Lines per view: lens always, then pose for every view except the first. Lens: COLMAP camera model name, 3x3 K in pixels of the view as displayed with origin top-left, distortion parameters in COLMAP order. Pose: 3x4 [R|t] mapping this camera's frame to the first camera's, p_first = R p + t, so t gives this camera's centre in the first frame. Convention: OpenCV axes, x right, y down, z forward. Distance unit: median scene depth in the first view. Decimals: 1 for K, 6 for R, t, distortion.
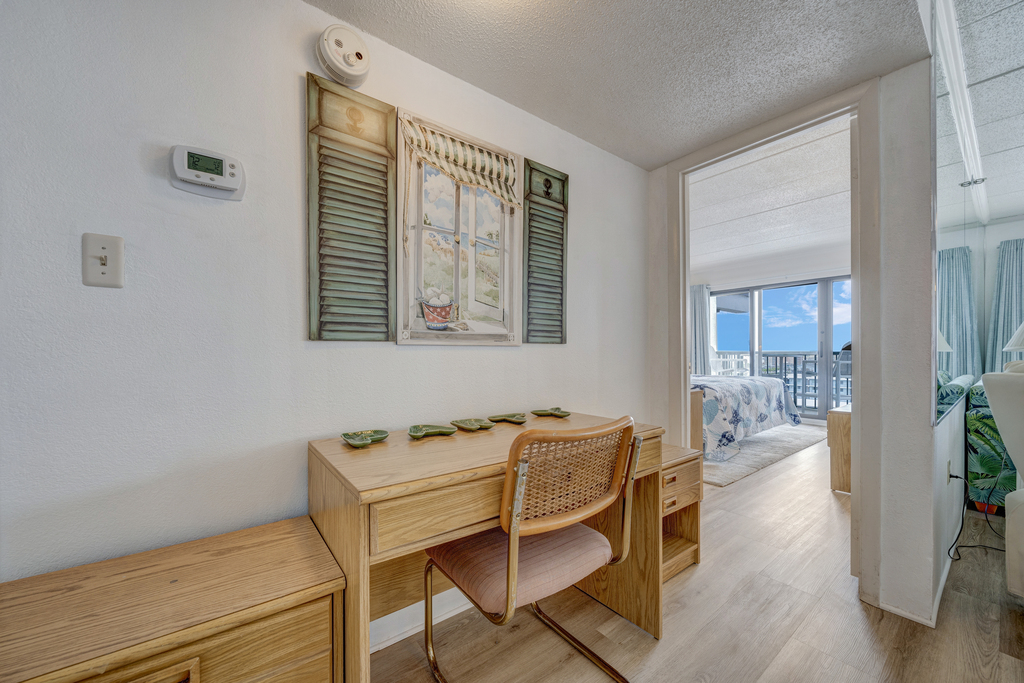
lens RADIAL K [[384.3, 0, 508.1], [0, 384.3, 356.6], [0, 0, 1]] dist [-0.006218, -0.000204]
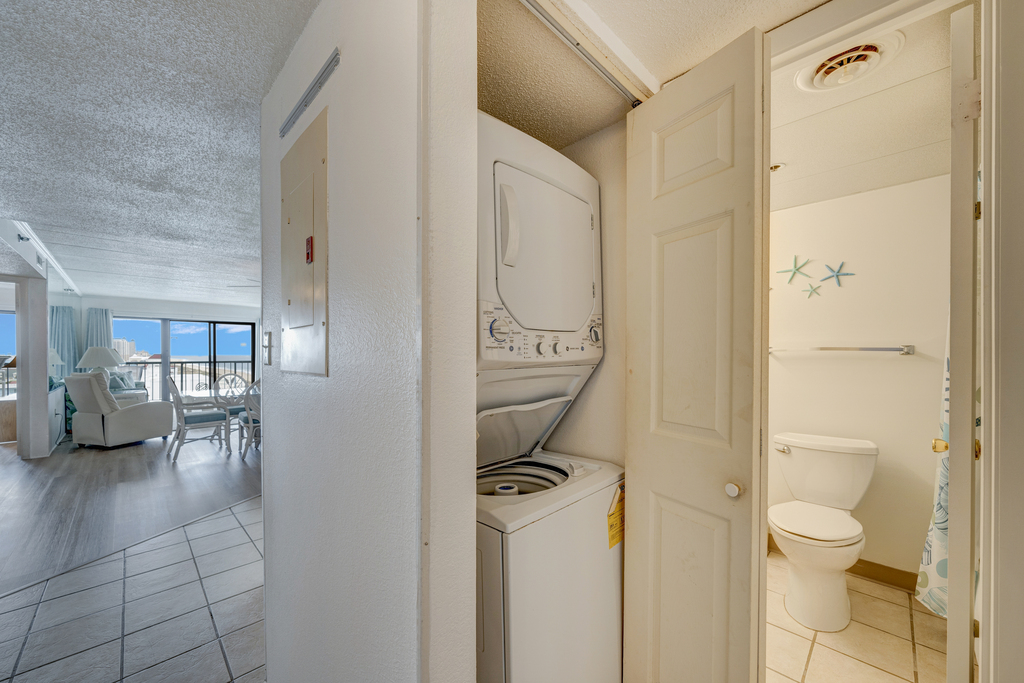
lens RADIAL K [[390.3, 0, 504.7], [0, 390.3, 358.8], [0, 0, 1]] dist [-0.002612, -0.000121]
pose [[-0.119083, -0.010256, 0.992831, -2.550680], [0.009144, 0.999893, 0.011425, -0.117211], [-0.992842, 0.010439, -0.118977, -2.395170]]
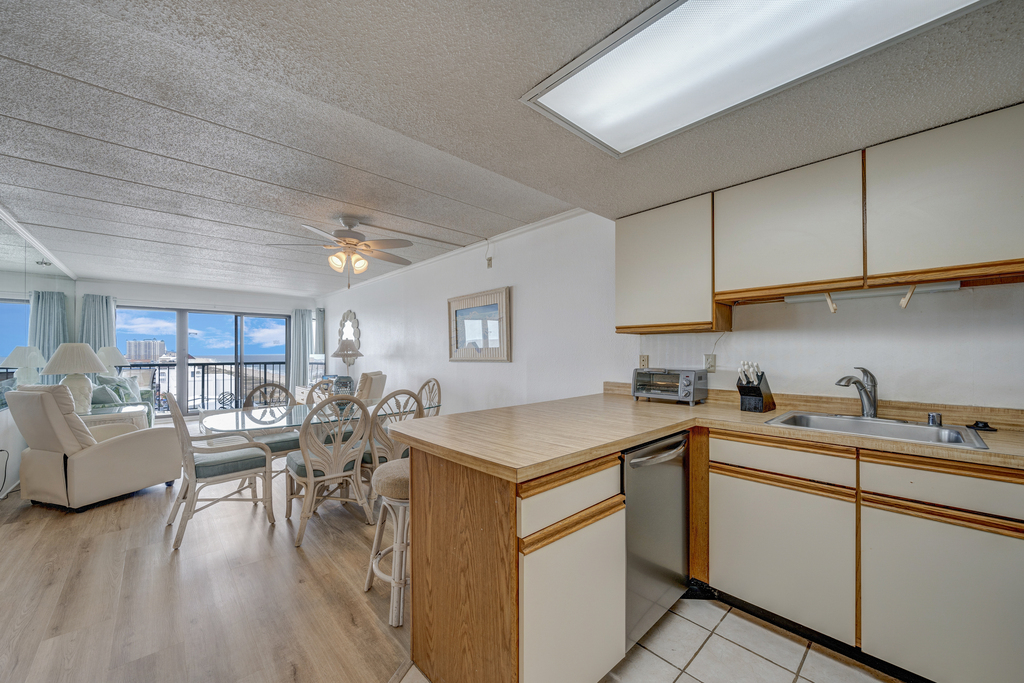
lens RADIAL K [[384.1, 0, 501.6], [0, 384.1, 353.0], [0, 0, 1]] dist [-0.002591, -0.000302]
pose [[-0.080190, 0.003425, 0.996774, -0.917506], [0.011394, 0.999932, -0.002519, -0.125193], [-0.996714, 0.011155, -0.080224, -1.416365]]
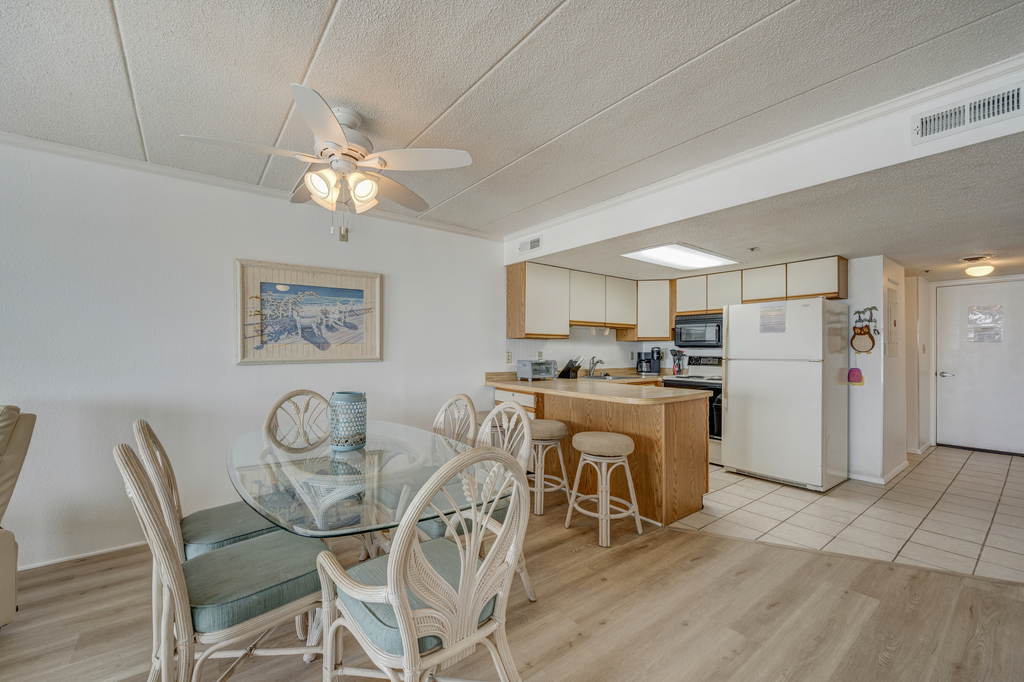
lens RADIAL K [[417.1, 0, 504.9], [0, 417.1, 349.8], [0, 0, 1]] dist [0.001312, 0.000214]
pose [[-0.999997, 0.001905, -0.001577, 0.936437], [0.001892, 0.999964, 0.008285, -0.154162], [0.001593, 0.008282, -0.999964, 0.763133]]
